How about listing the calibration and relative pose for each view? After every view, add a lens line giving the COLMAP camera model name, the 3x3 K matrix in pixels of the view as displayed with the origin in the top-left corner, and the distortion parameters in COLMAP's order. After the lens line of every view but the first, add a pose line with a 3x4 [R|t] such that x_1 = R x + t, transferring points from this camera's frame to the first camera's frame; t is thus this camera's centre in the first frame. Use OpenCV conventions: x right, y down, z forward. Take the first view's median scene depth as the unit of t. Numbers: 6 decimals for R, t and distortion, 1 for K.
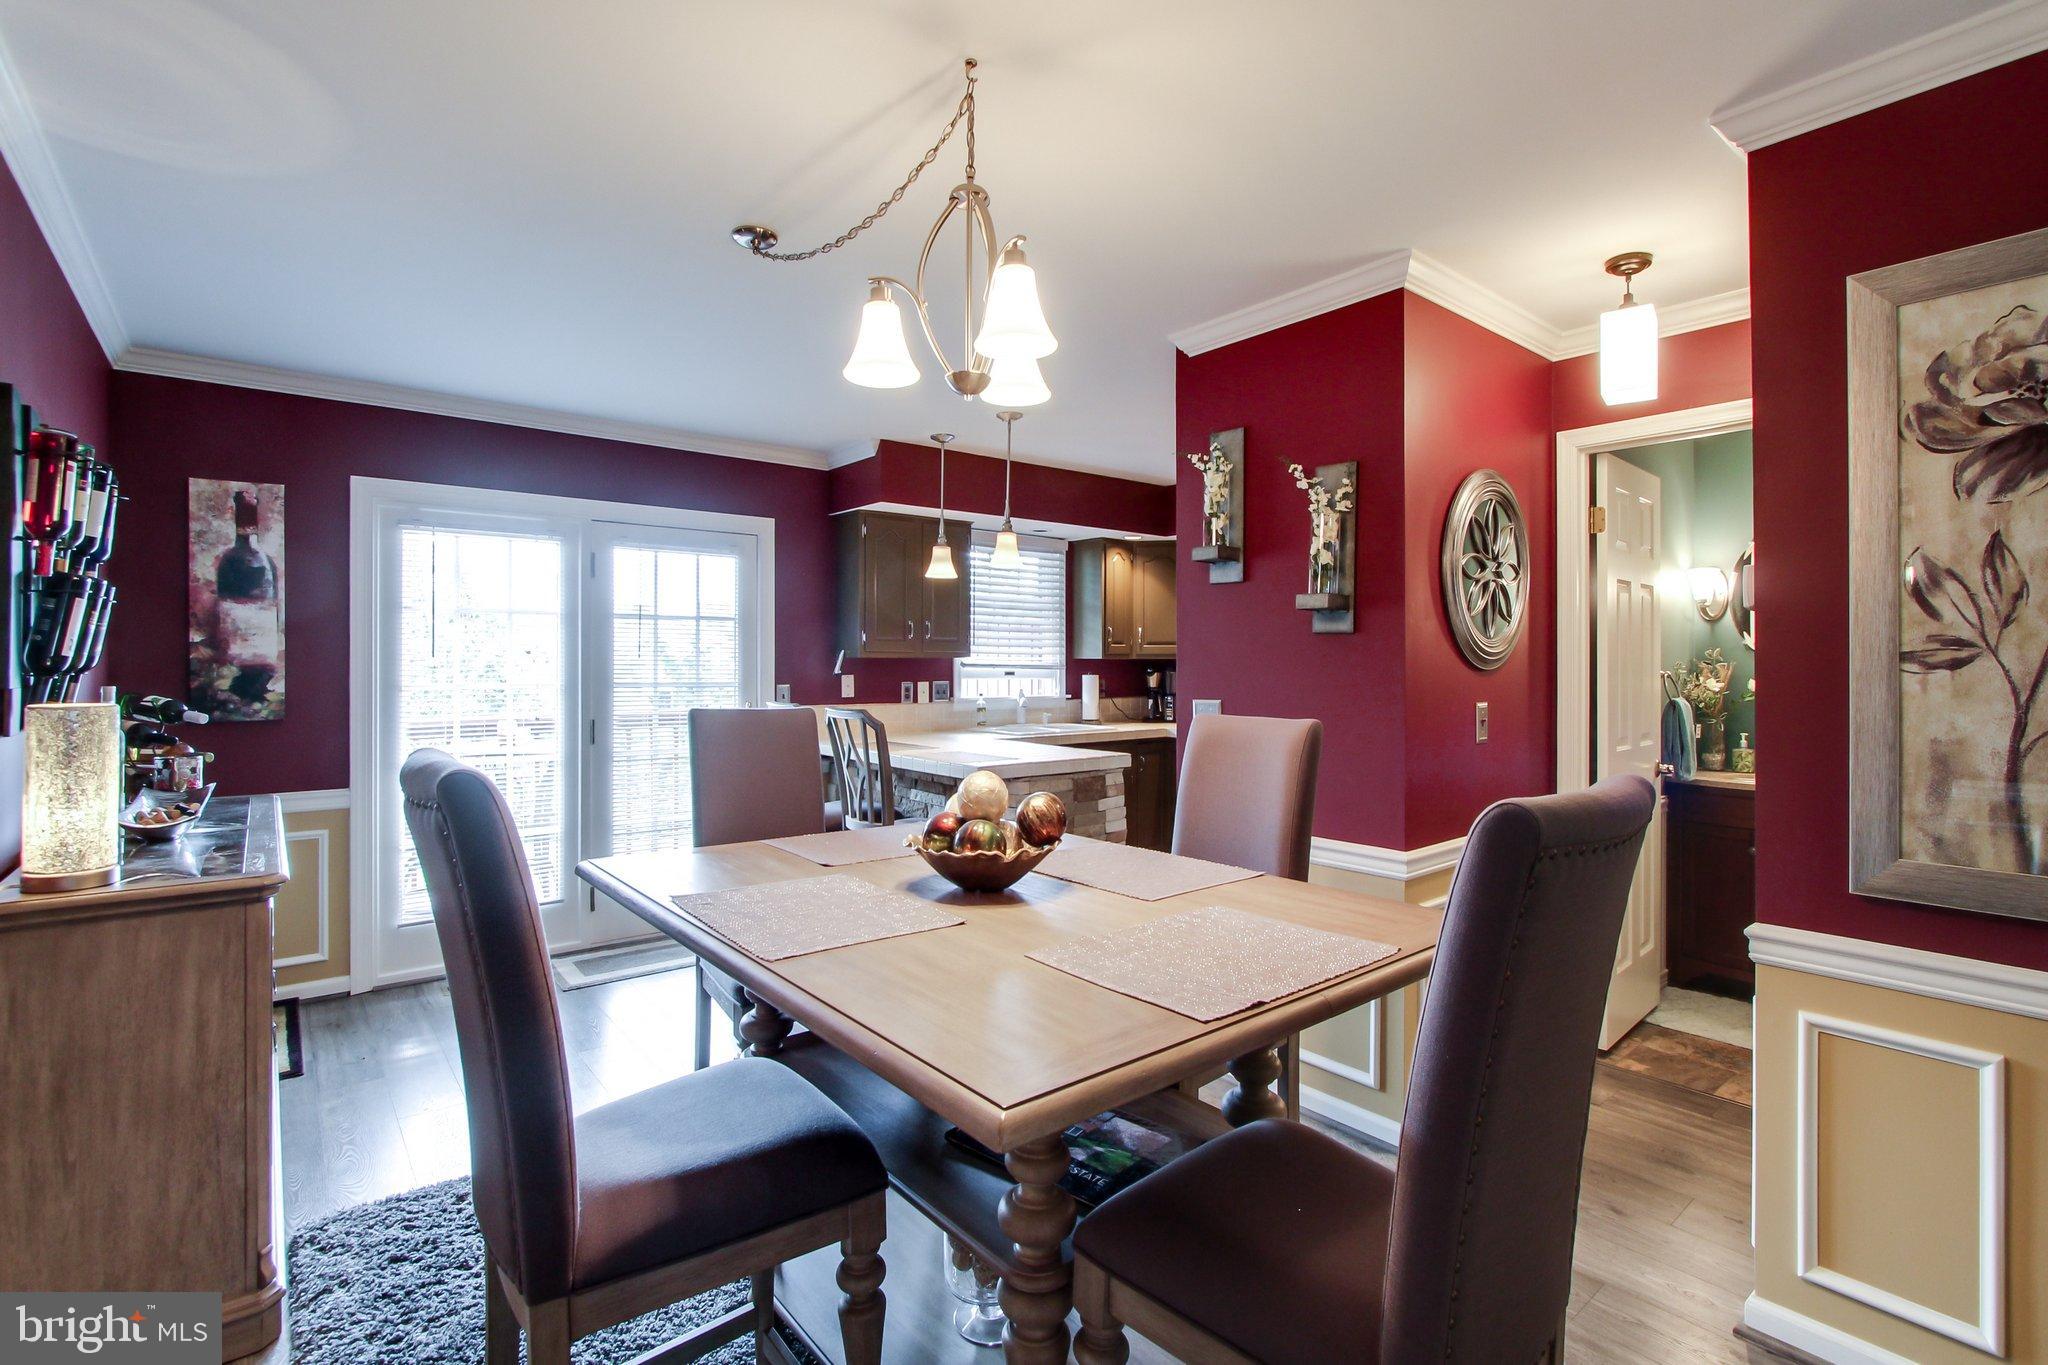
lens RADIAL K [[934.0, 0, 1027.4], [0, 934.0, 662.9], [0, 0, 1]] dist [-0.022419, -0.000208]
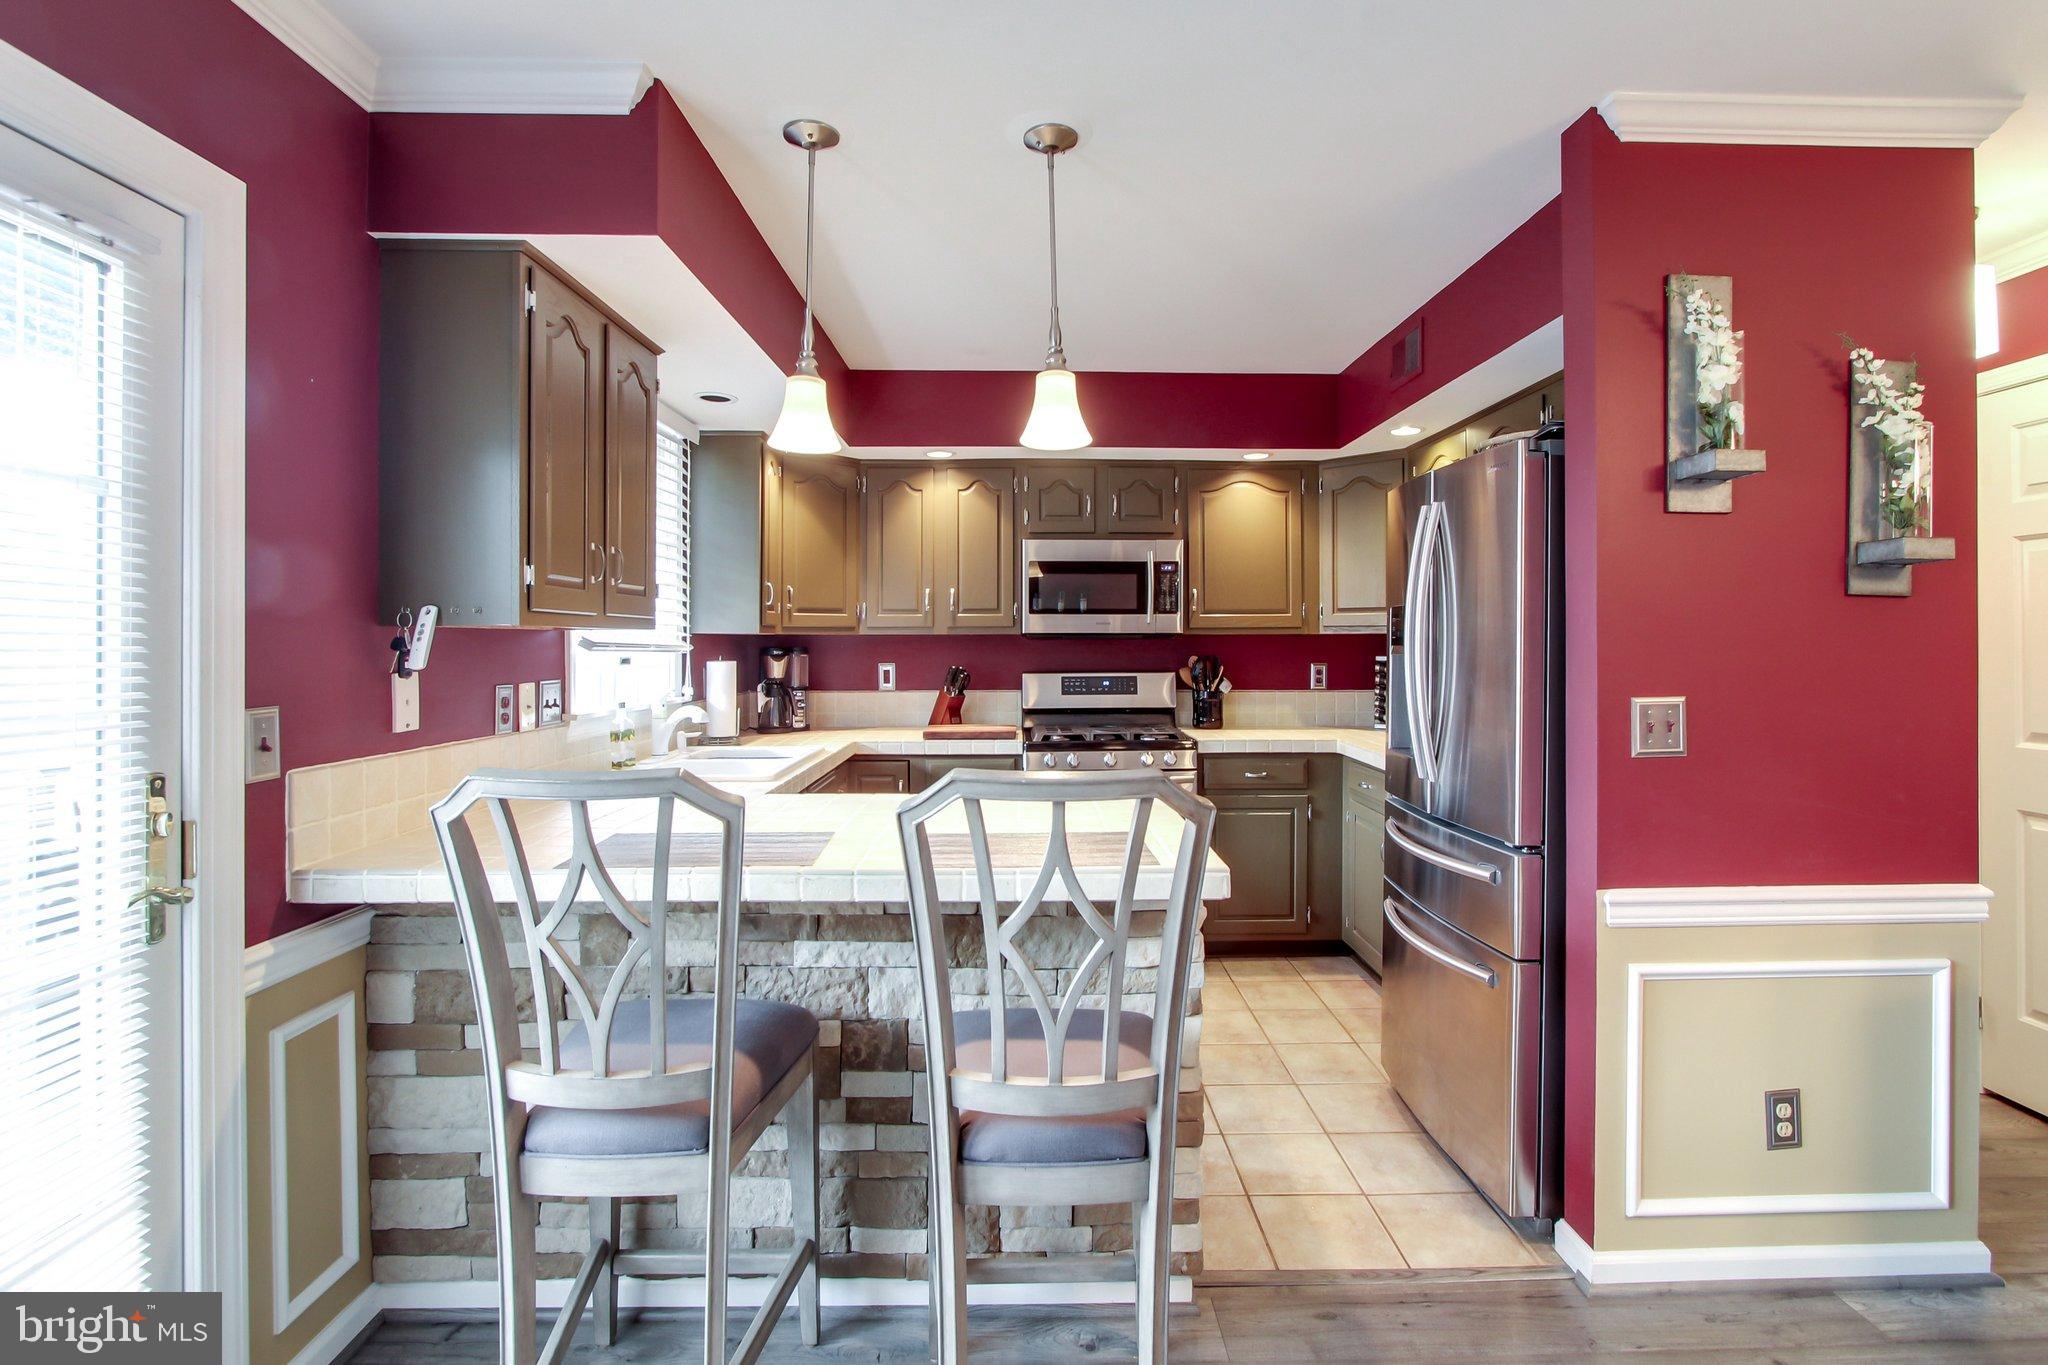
lens RADIAL K [[963.0, 0, 1030.3], [0, 963.0, 642.4], [0, 0, 1]] dist [-0.003139, -0.000123]
pose [[0.623332, -0.003378, 0.781950, -0.326756], [0.001725, 0.999994, 0.002945, -0.000325], [-0.781956, -0.000487, 0.623334, 0.534790]]
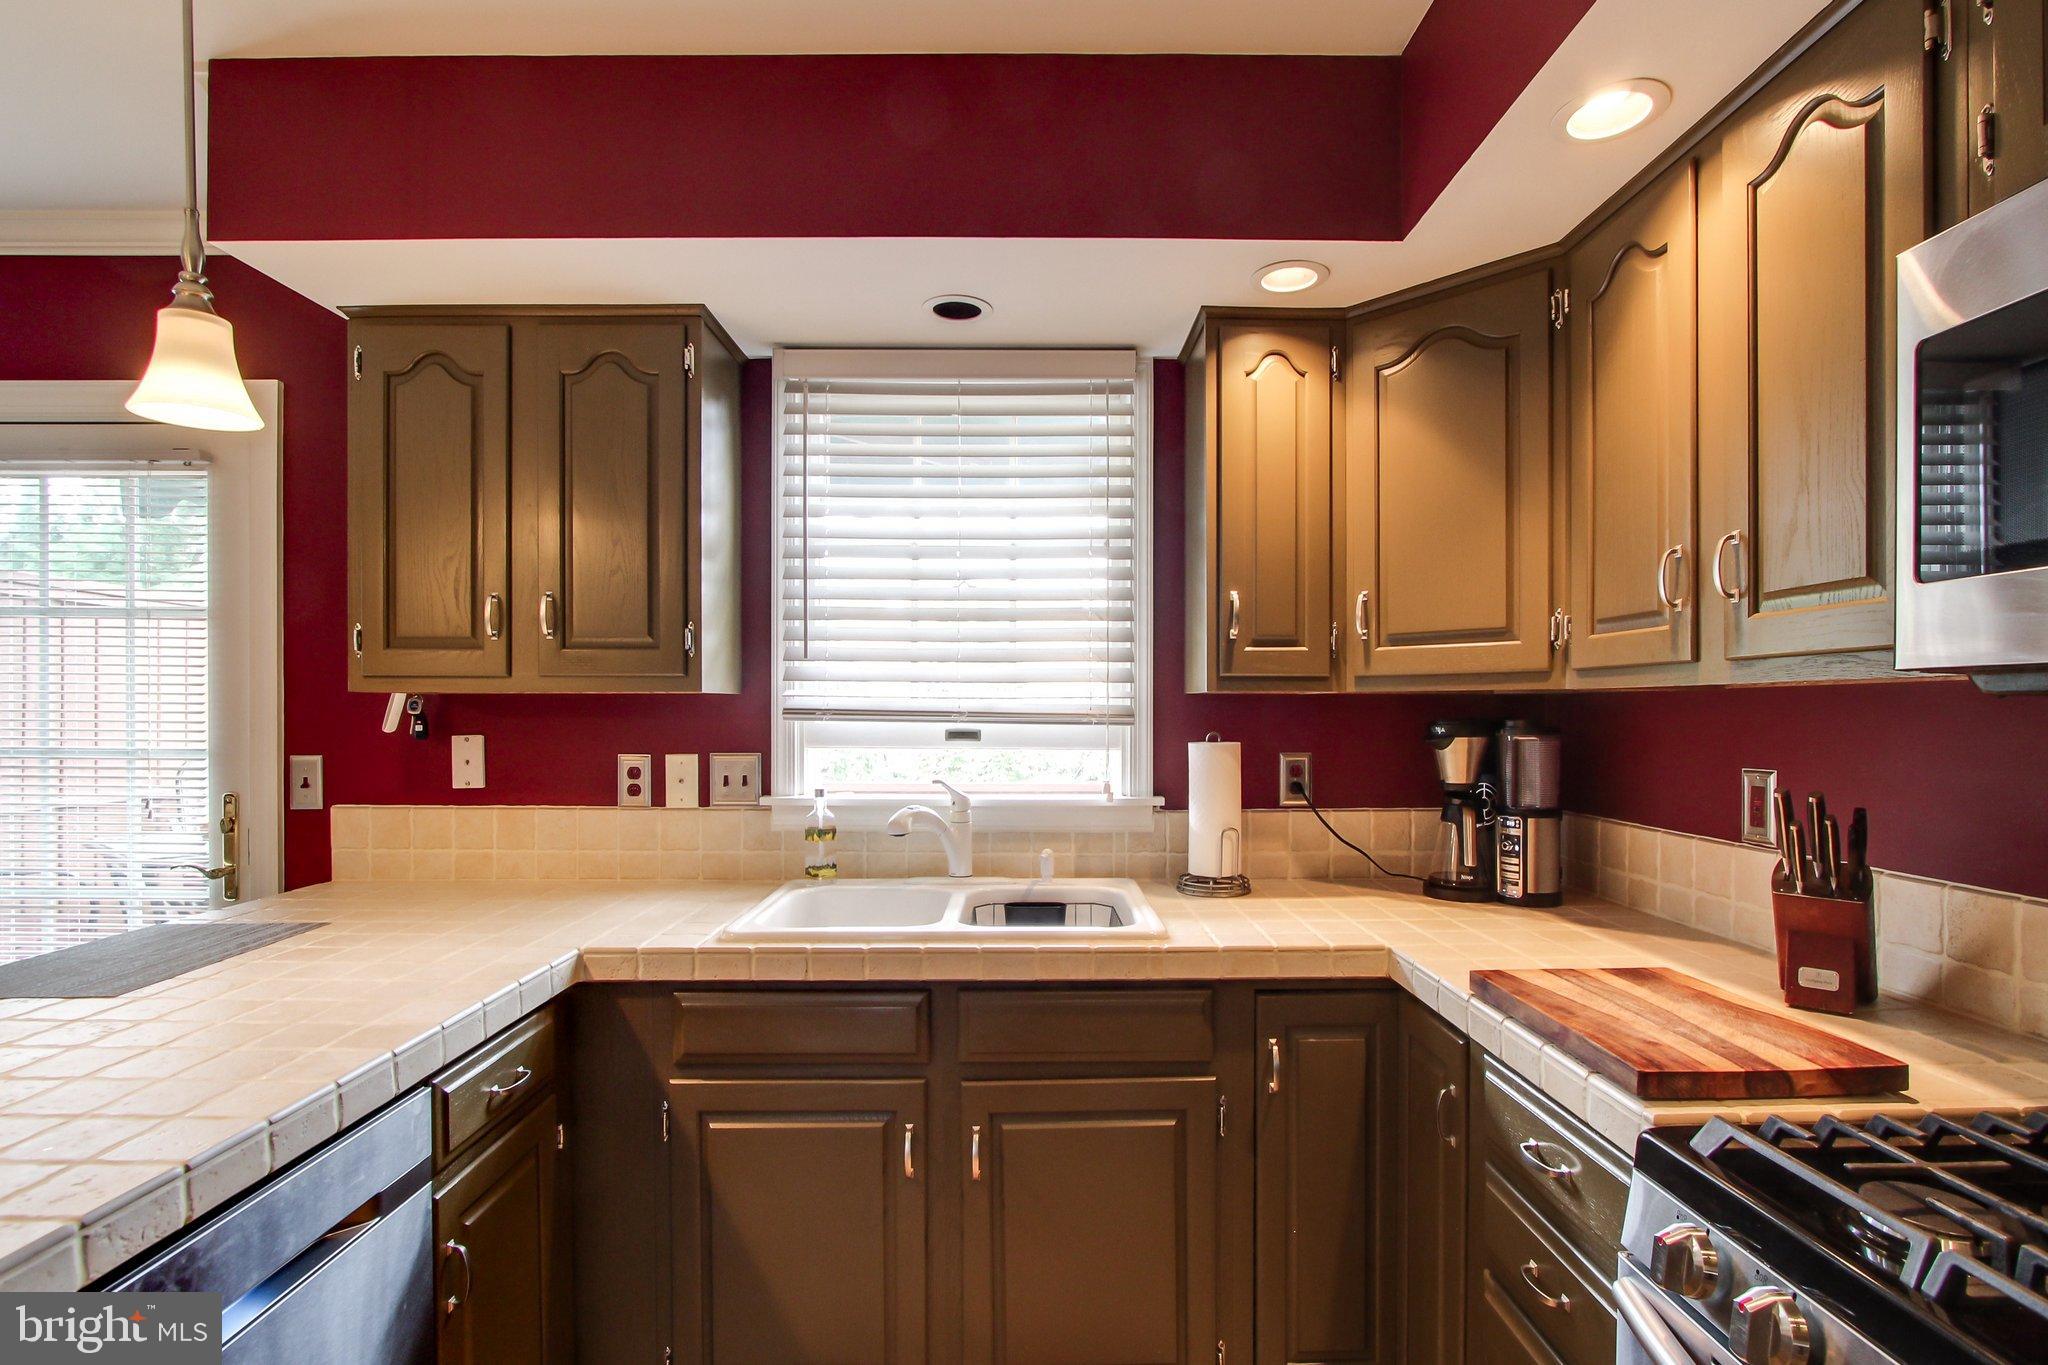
lens RADIAL K [[962.4, 0, 1030.8], [0, 962.4, 707.4], [0, 0, 1]] dist [-0.003491, -0.000182]
pose [[0.779699, -0.002220, -0.626151, 0.264801], [0.001876, 0.999998, -0.001209, 0.001053], [0.626152, -0.000231, 0.779701, 0.787666]]
